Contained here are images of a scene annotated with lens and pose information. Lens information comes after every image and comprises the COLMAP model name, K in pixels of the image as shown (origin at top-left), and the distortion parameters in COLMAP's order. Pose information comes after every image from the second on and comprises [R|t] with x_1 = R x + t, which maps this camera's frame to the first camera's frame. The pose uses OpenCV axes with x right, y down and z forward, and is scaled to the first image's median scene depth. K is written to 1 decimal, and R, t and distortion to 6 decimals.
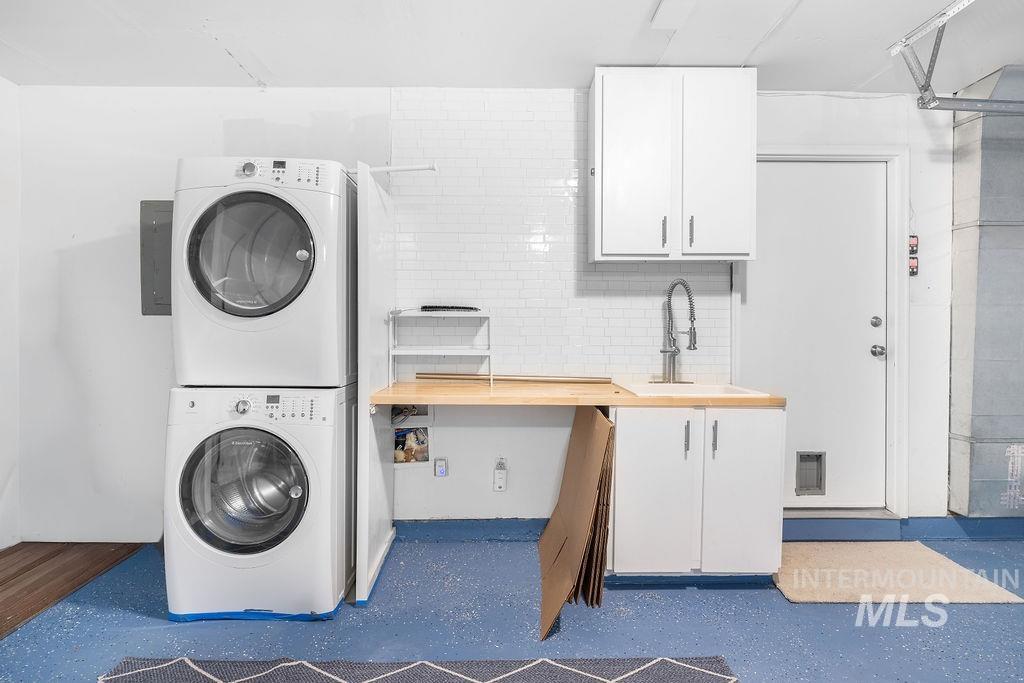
lens RADIAL K [[553.6, 0, 517.2], [0, 553.6, 347.2], [0, 0, 1]] dist [-0.003953, 0.000412]
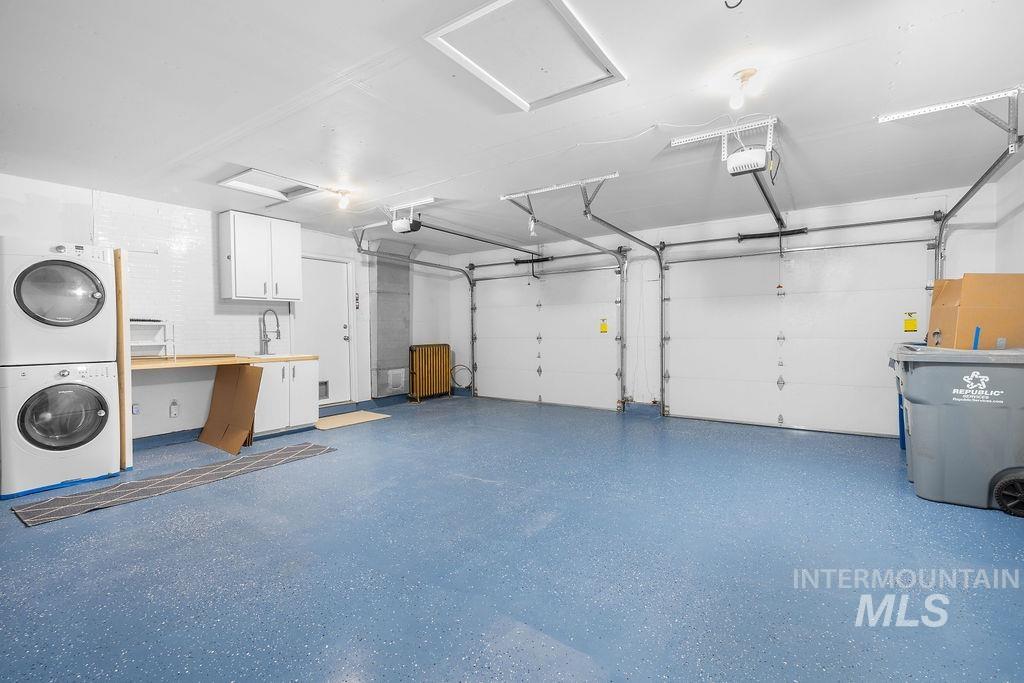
lens RADIAL K [[460.1, 0, 507.1], [0, 460.1, 332.4], [0, 0, 1]] dist [0.000998, 0.000041]
pose [[0.587369, -0.012732, 0.809219, -0.648114], [0.032504, 0.999441, -0.007868, 0.021564], [-0.808666, 0.030924, 0.587454, -0.871780]]
